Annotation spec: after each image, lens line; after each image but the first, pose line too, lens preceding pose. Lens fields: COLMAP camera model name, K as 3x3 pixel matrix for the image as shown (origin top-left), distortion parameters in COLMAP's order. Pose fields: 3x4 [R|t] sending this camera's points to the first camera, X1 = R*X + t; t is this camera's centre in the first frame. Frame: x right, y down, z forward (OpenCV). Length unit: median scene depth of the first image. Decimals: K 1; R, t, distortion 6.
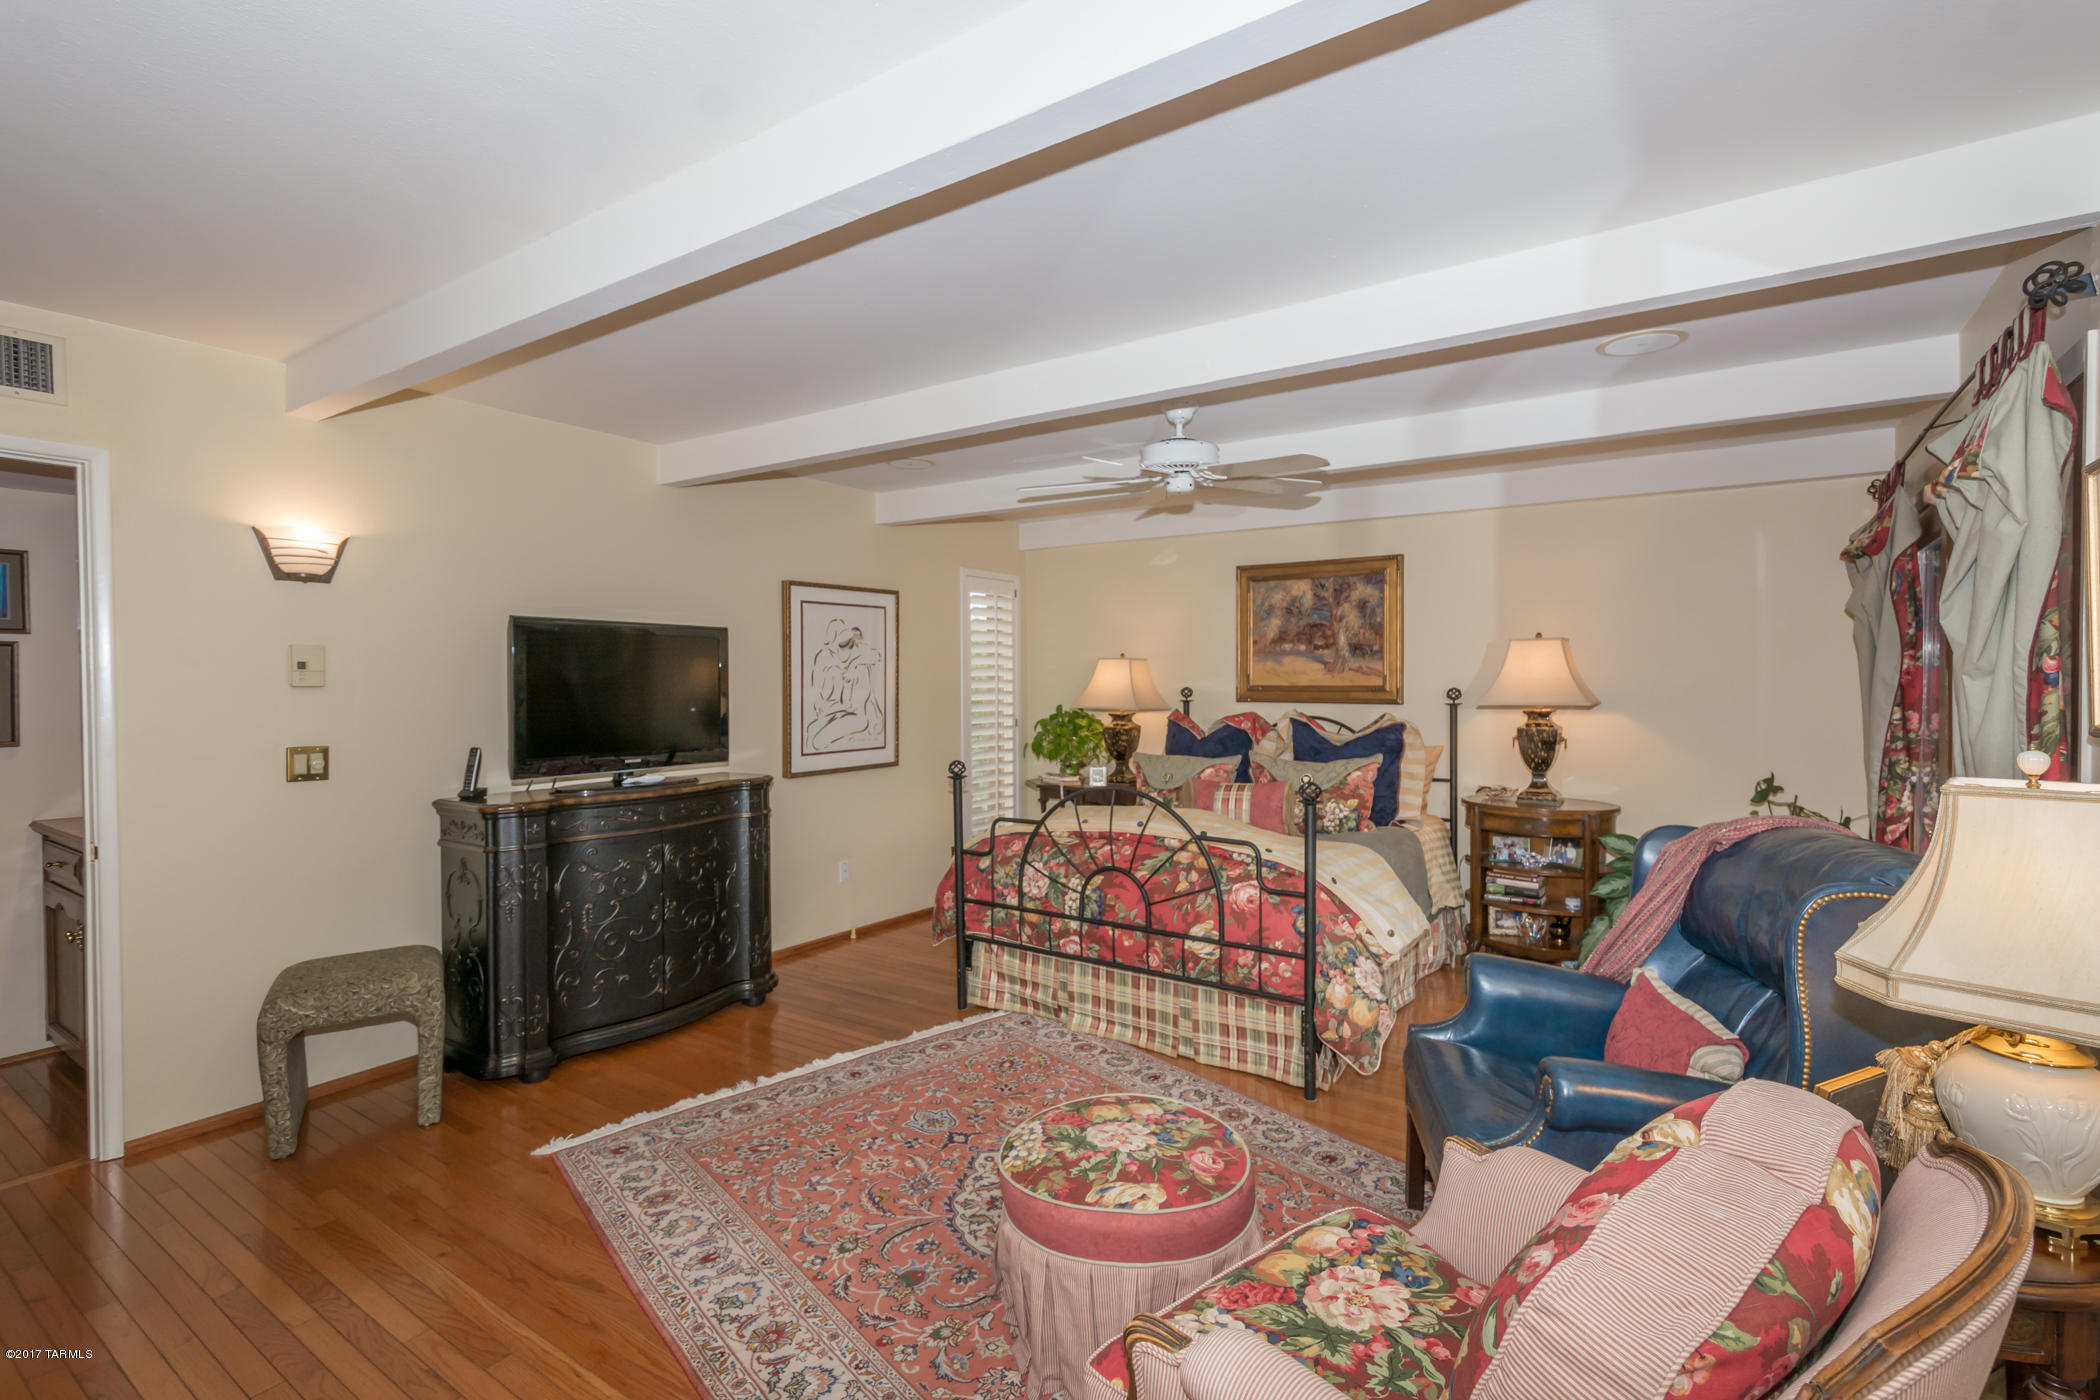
lens RADIAL K [[948.1, 0, 1057.3], [0, 948.1, 690.0], [0, 0, 1]] dist [0.011964, -0.004435]
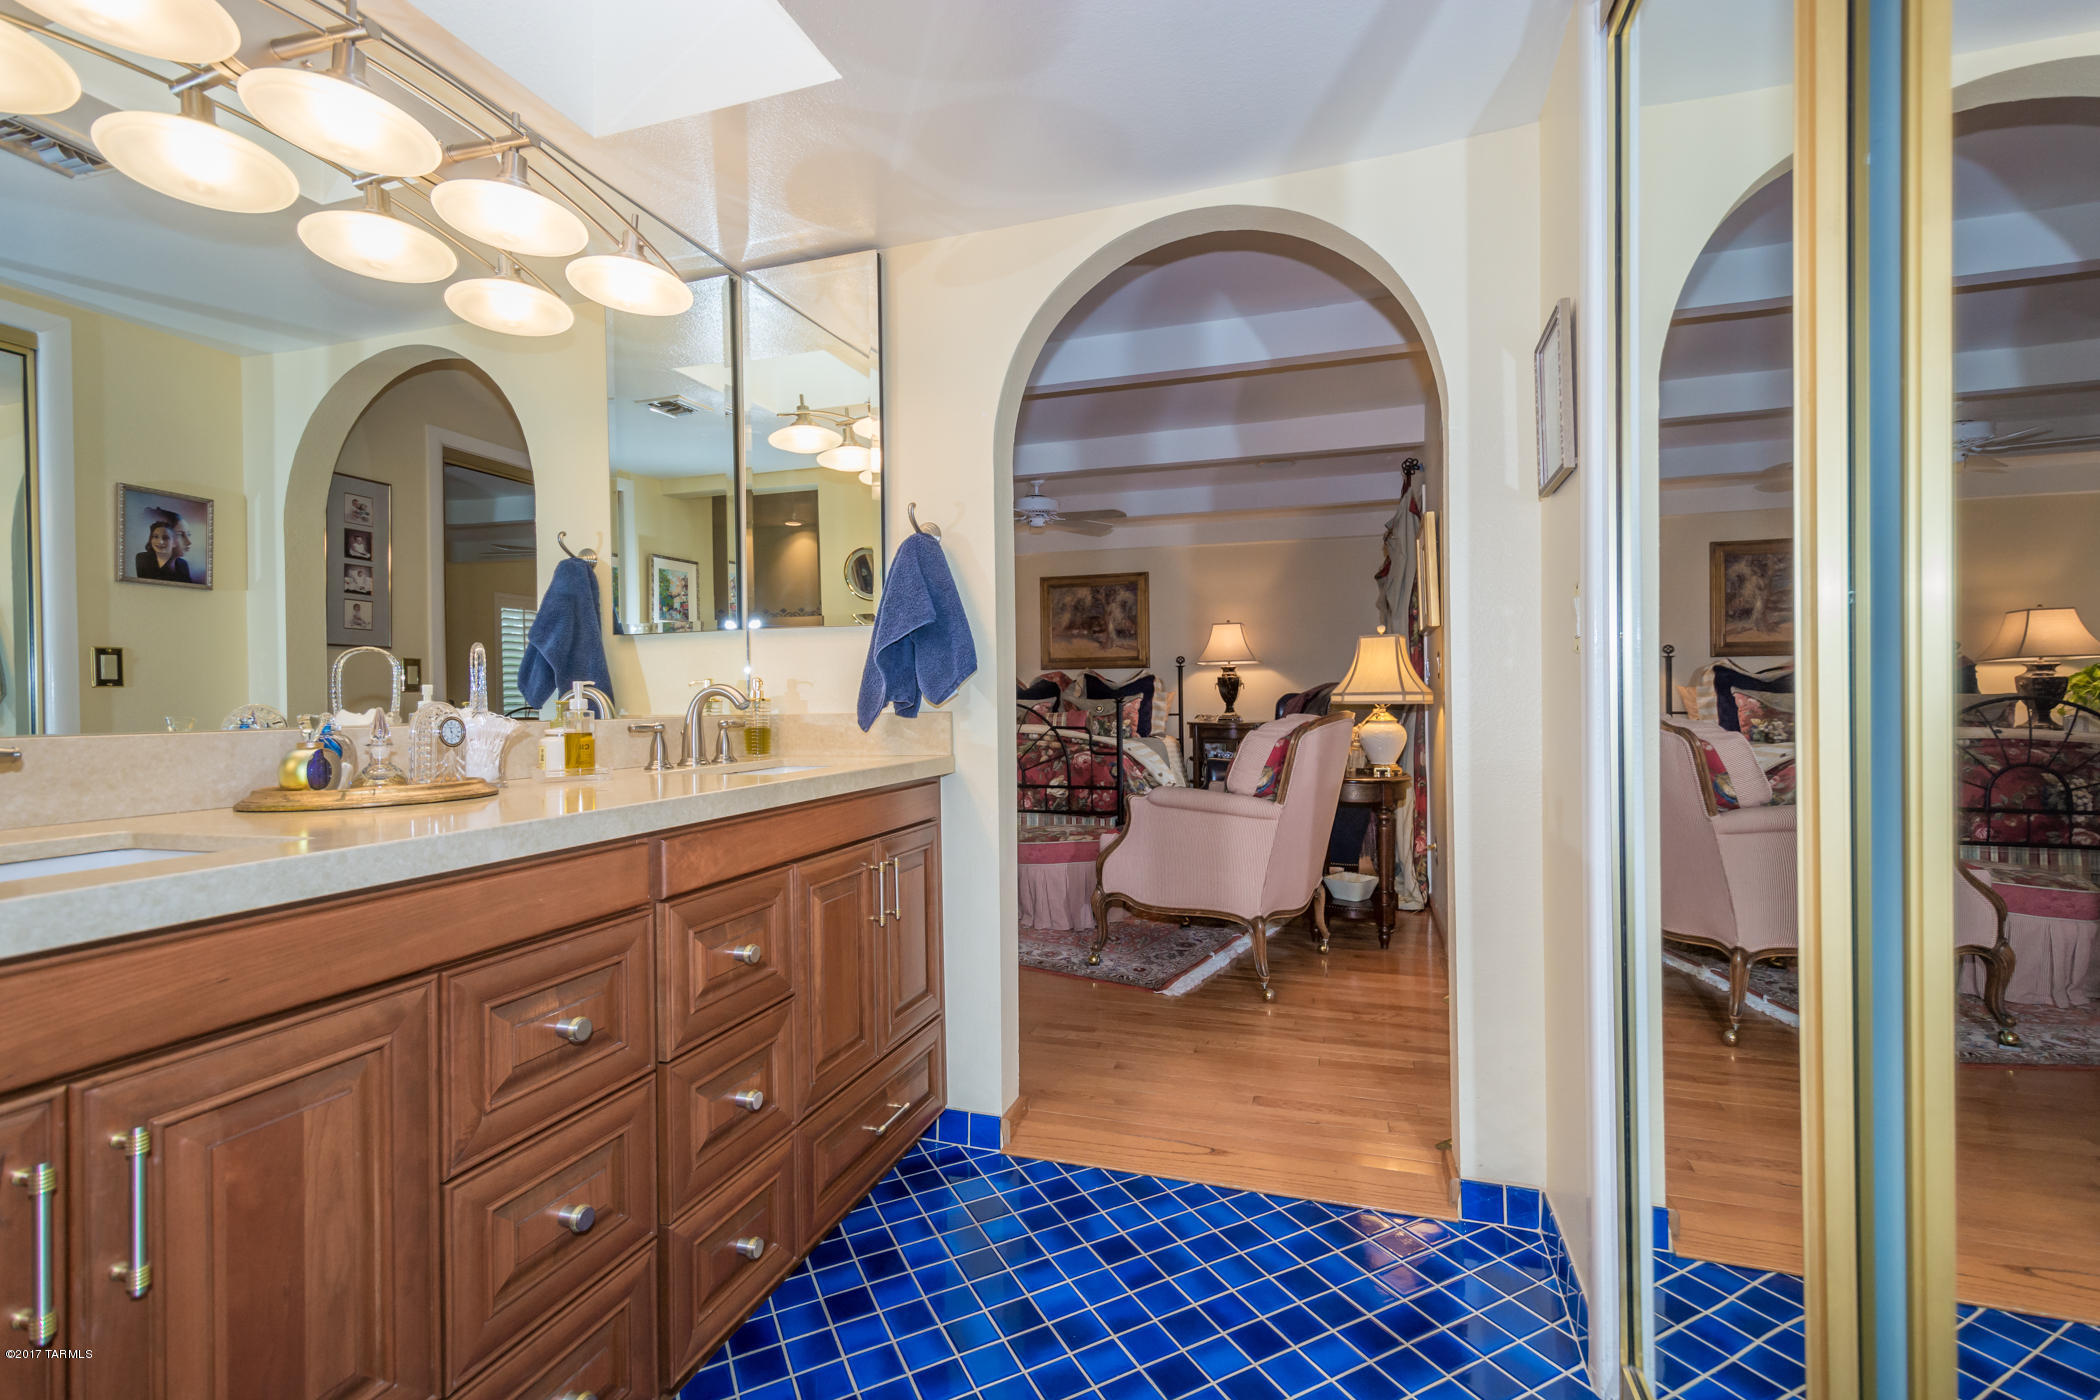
lens RADIAL K [[948.1, 0, 1045.8], [0, 948.1, 701.0], [0, 0, 1]] dist [0.011964, -0.004435]
pose [[0.957409, -0.004140, 0.288705, -0.276779], [0.009073, 0.999835, -0.015748, 0.102207], [-0.288592, 0.017697, 0.957288, -0.489290]]
